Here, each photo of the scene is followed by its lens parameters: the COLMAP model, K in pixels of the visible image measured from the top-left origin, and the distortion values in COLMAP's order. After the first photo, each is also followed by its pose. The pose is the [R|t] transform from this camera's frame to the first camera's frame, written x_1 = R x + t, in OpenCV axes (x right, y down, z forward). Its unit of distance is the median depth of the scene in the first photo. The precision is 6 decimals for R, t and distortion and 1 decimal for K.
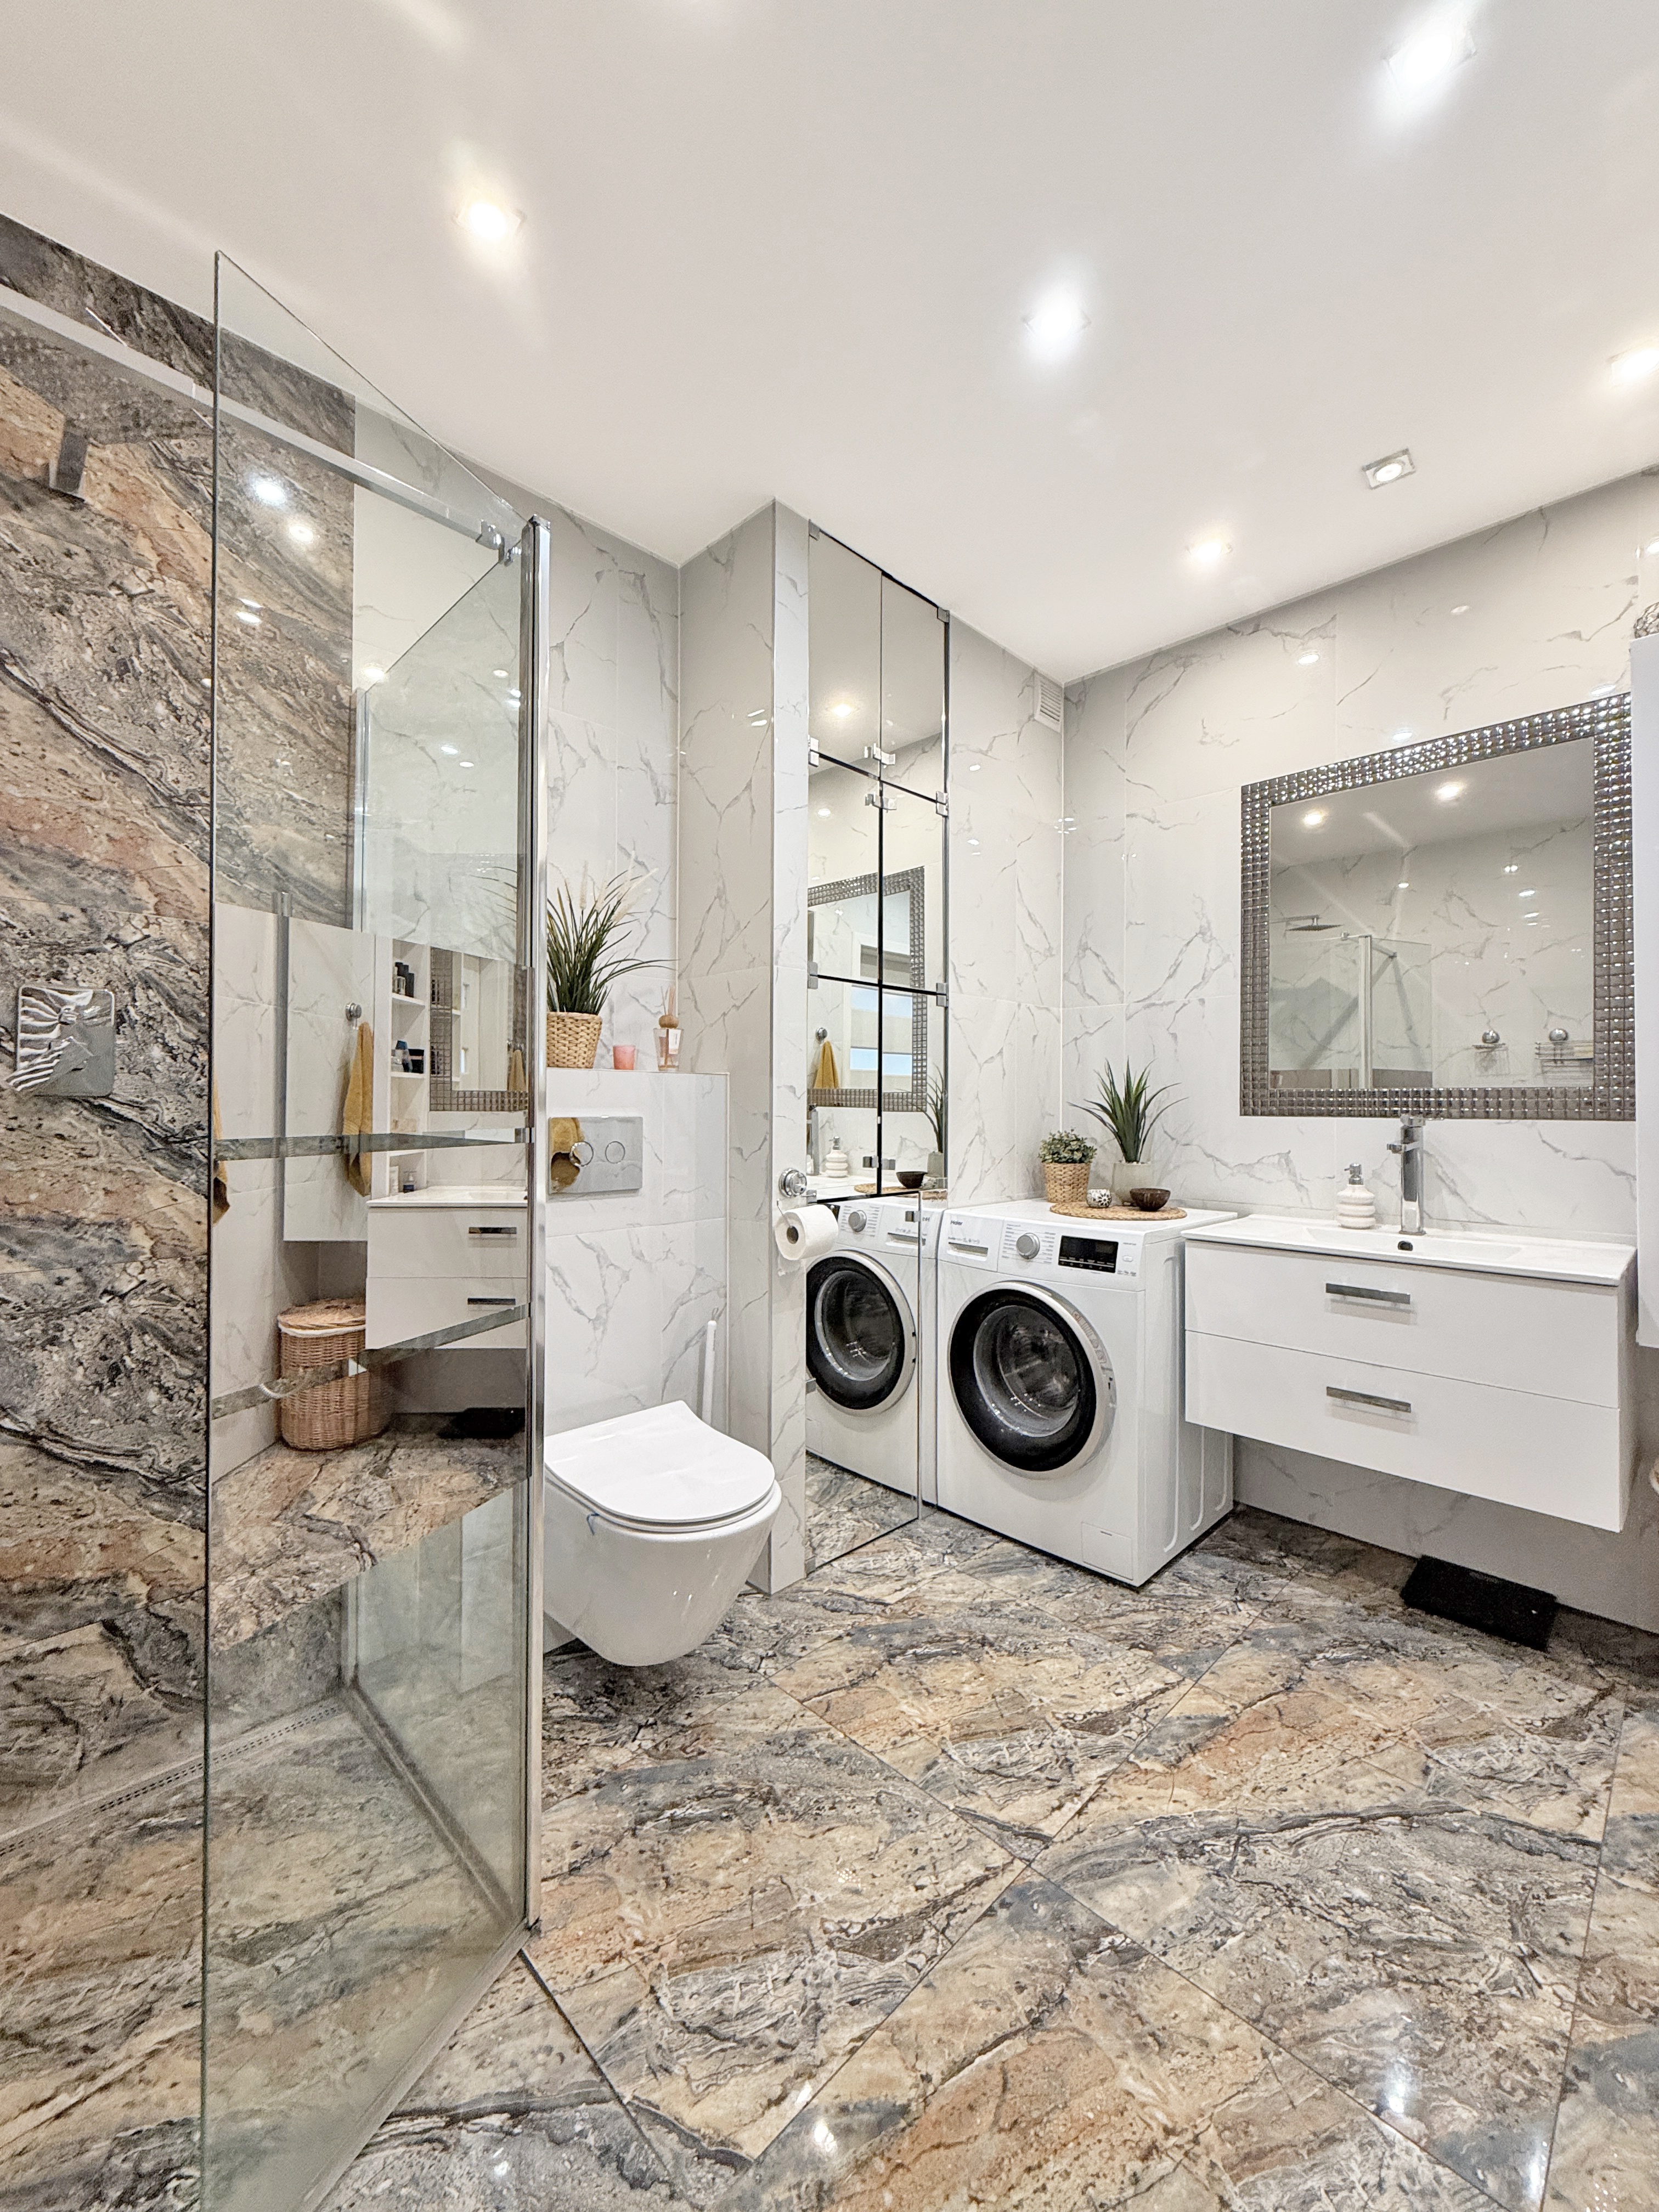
lens RADIAL K [[881.5, 0, 831.1], [0, 881.5, 1100.8], [0, 0, 1]] dist [-0.001885, 0.000469]
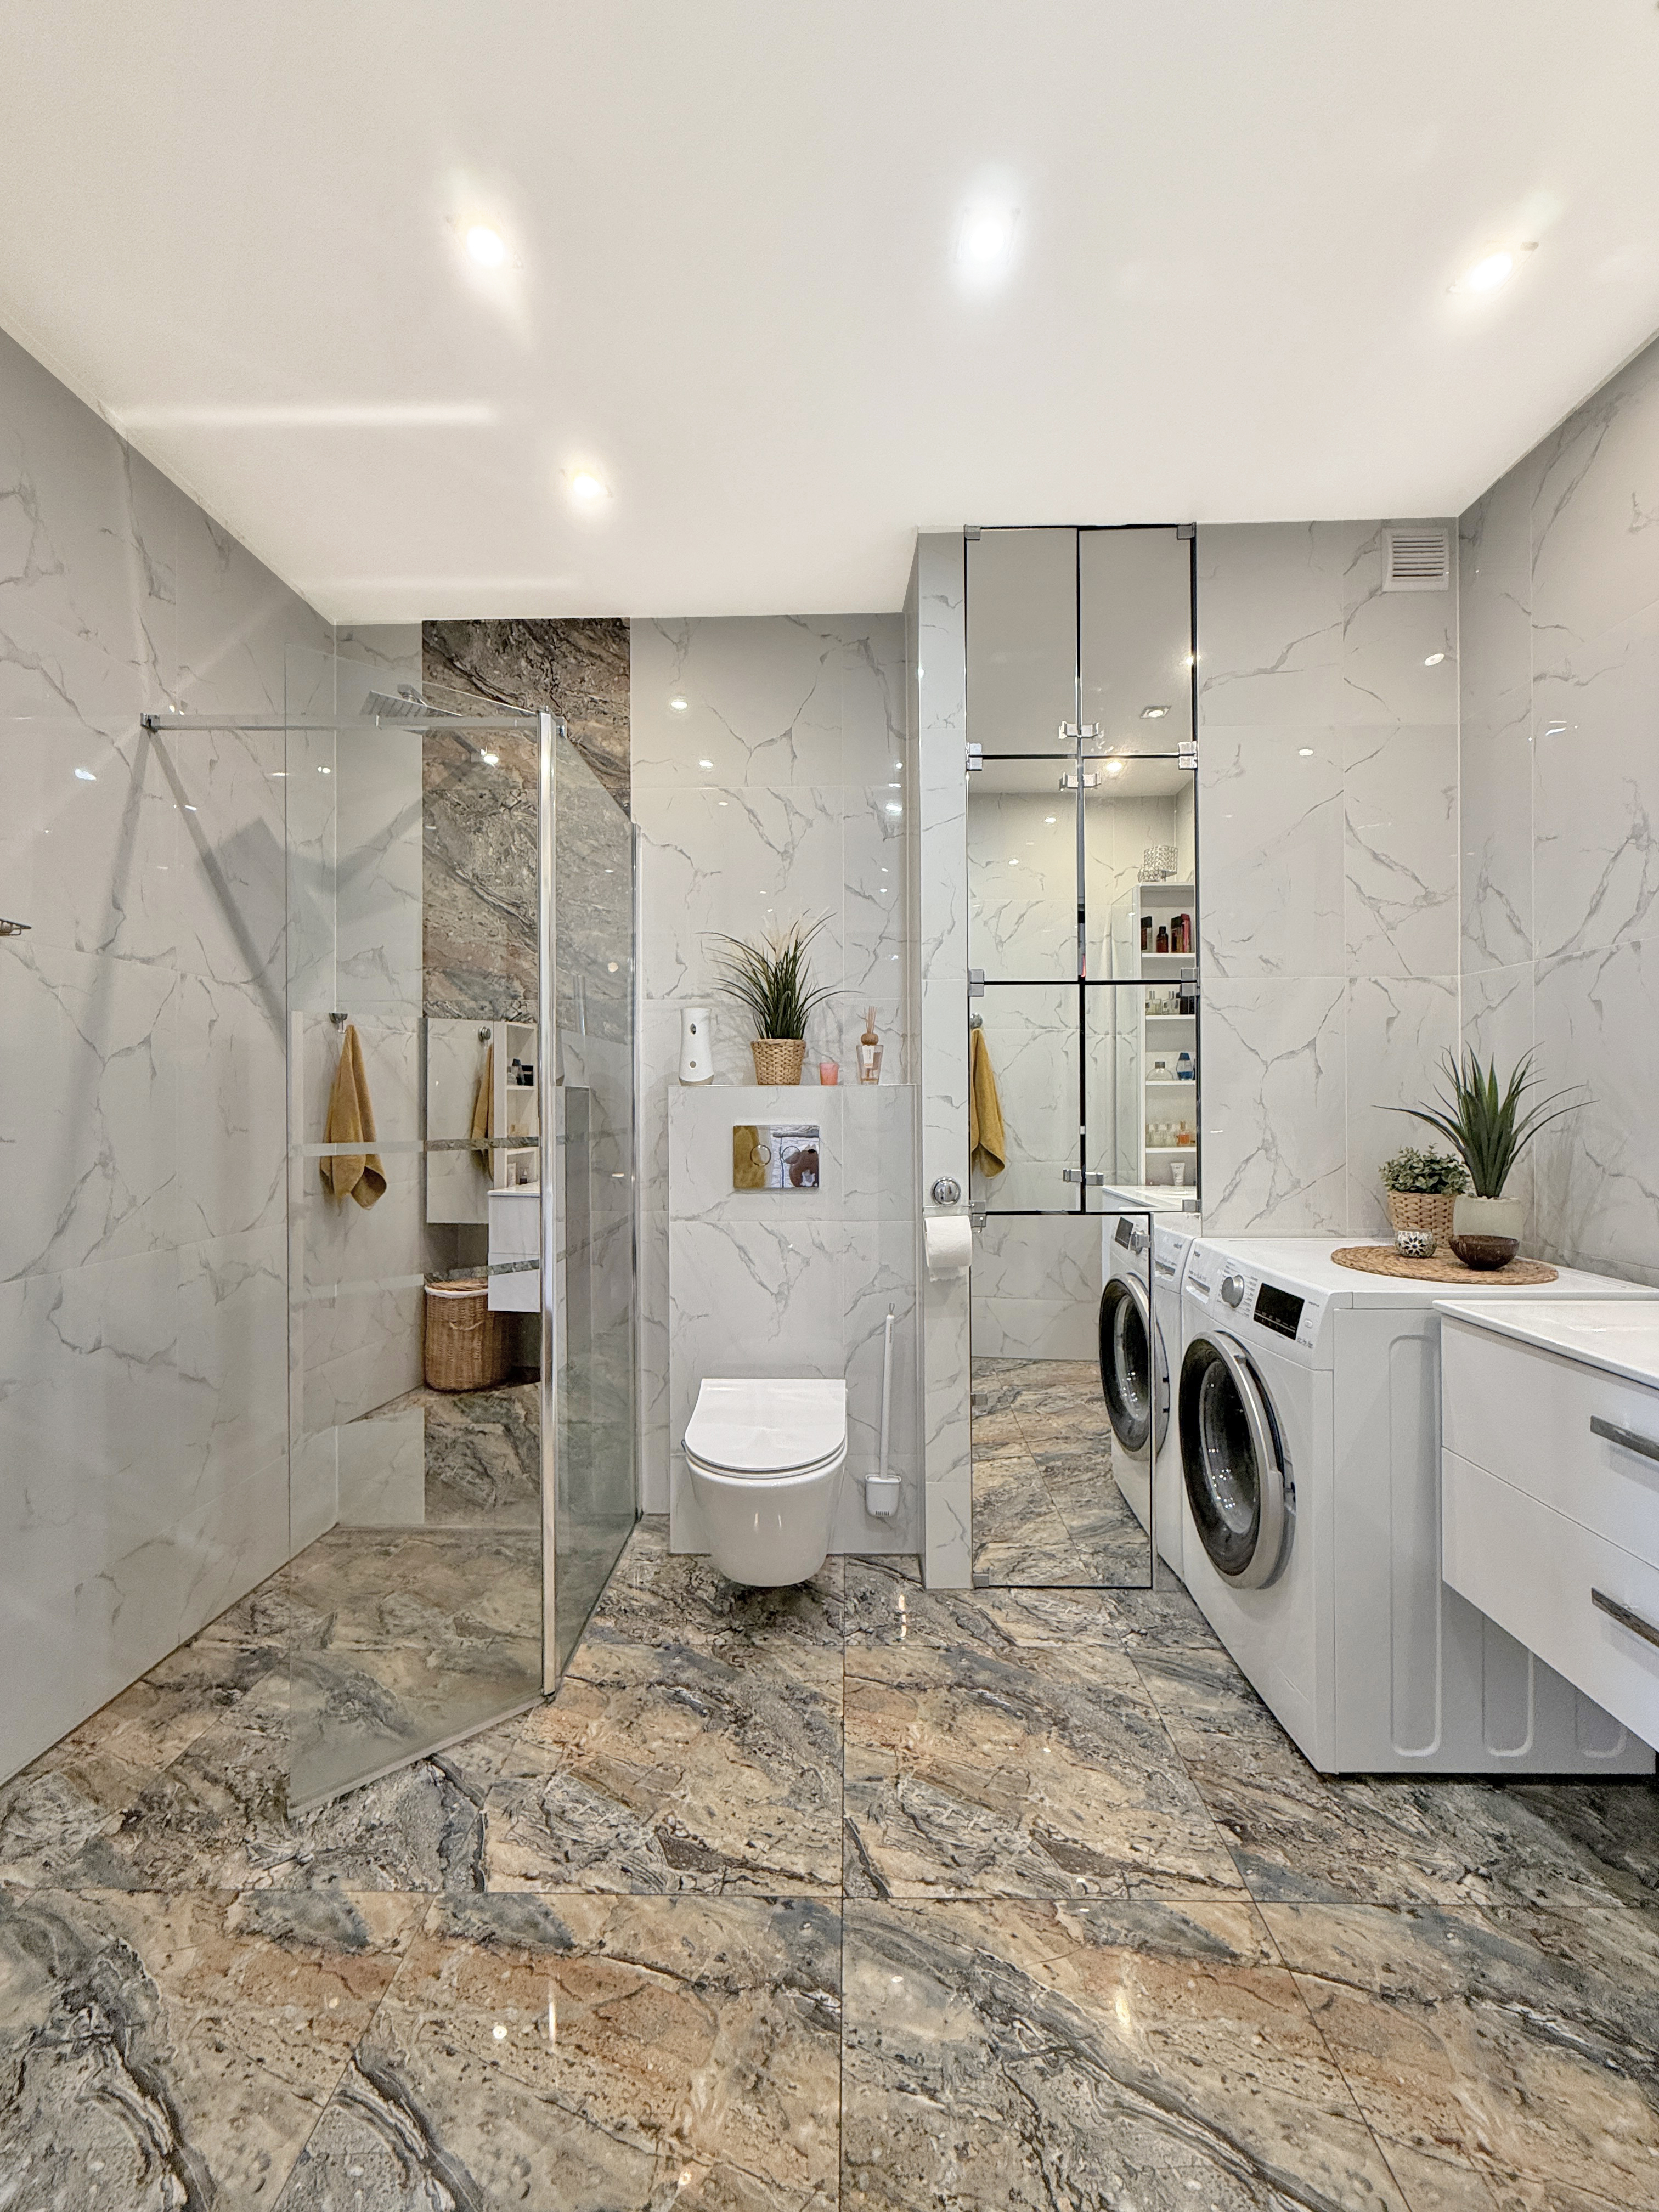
lens RADIAL K [[881.5, 0, 831.1], [0, 881.5, 1100.8], [0, 0, 1]] dist [-0.001885, 0.000469]
pose [[0.698597, -0.008965, -0.715459, 0.617270], [0.011201, 0.999936, -0.001593, -0.011696], [0.715428, -0.006901, 0.698653, 0.208370]]
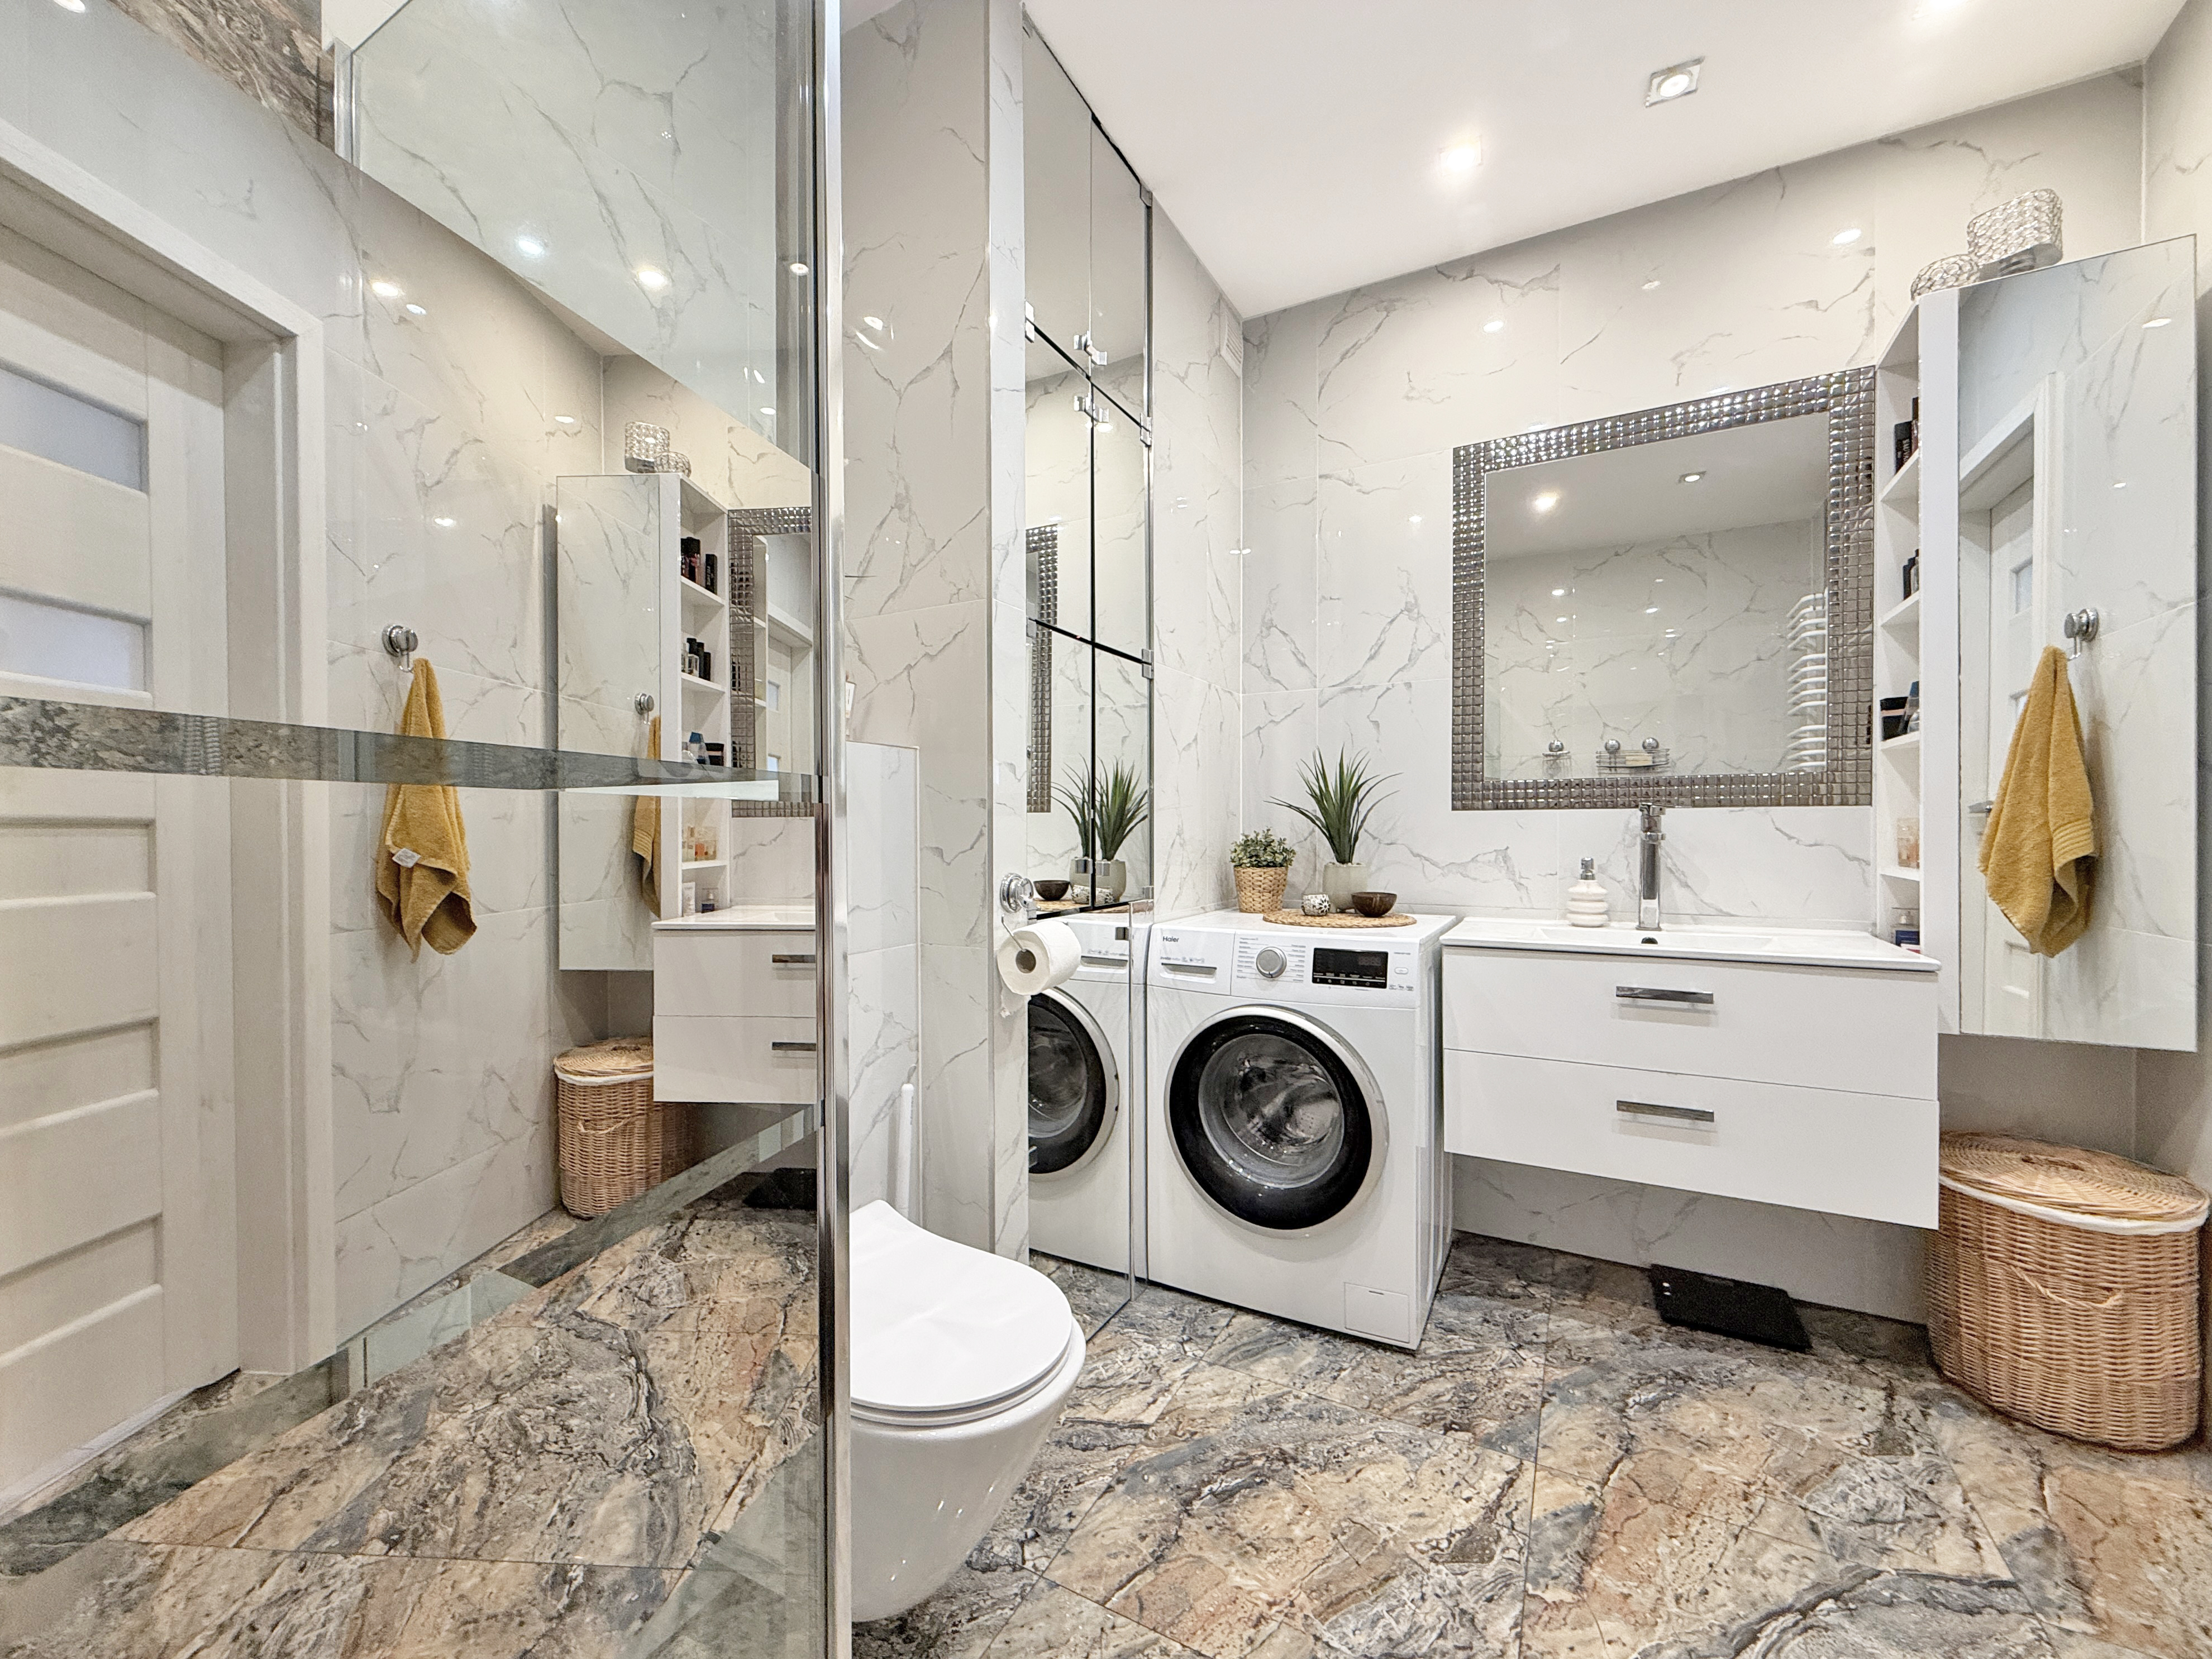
lens RADIAL K [[896.7, 0, 1078.8], [0, 896.7, 843.9], [0, 0, 1]] dist [-0.001045, 0.000190]
pose [[0.963250, -0.012631, 0.268310, -0.205701], [0.007305, 0.999756, 0.020839, 0.037834], [-0.268508, -0.018113, 0.963107, 0.262810]]
